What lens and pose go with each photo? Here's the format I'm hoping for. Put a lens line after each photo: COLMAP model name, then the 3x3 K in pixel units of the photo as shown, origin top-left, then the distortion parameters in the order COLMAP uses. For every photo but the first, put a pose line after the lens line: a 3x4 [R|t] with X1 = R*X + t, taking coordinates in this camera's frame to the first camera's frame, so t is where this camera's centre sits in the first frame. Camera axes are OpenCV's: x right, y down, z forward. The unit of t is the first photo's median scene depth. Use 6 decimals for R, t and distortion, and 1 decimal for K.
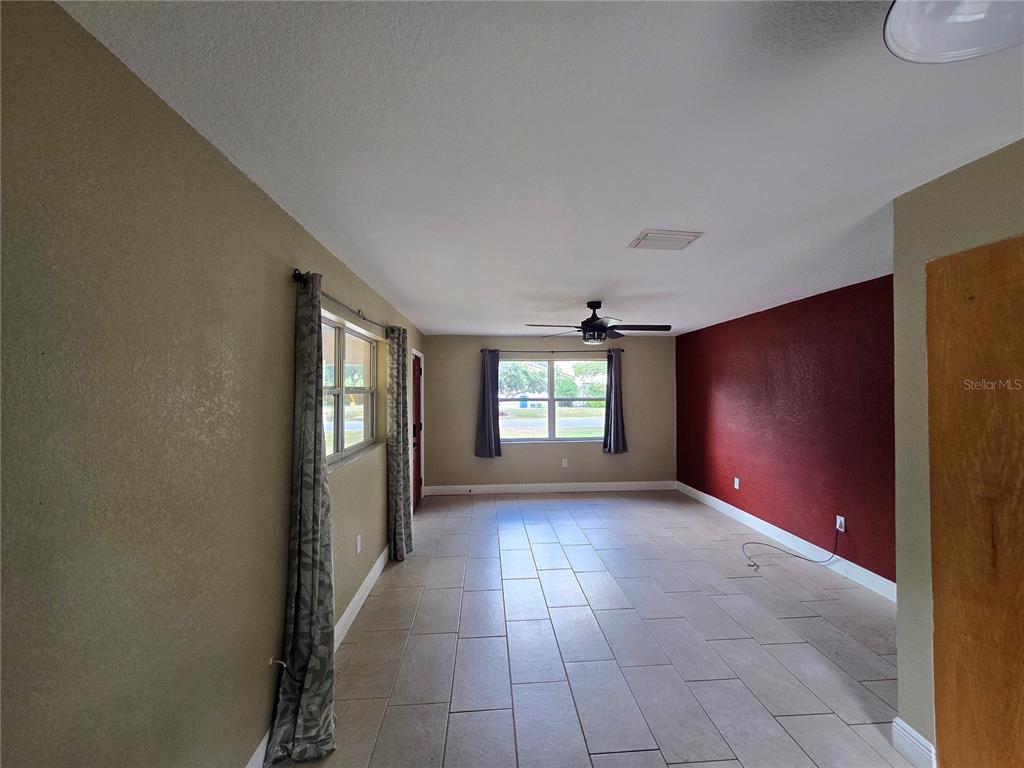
lens RADIAL K [[419.3, 0, 517.5], [0, 419.3, 385.1], [0, 0, 1]] dist [-0.013921, 0.006430]
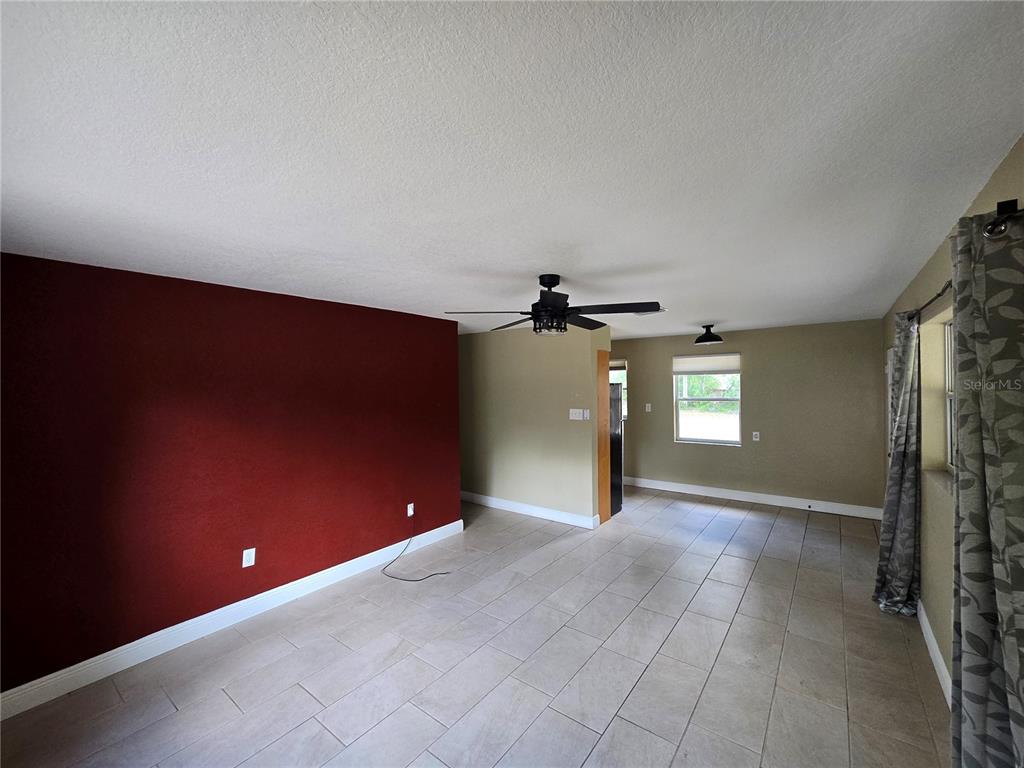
lens RADIAL K [[419.3, 0, 517.5], [0, 419.3, 385.1], [0, 0, 1]] dist [-0.013921, 0.006430]
pose [[-0.747475, 0.013310, 0.664157, -0.221621], [0.011021, 0.999910, -0.007636, -0.015126], [-0.664198, 0.001612, -0.747555, 1.413199]]
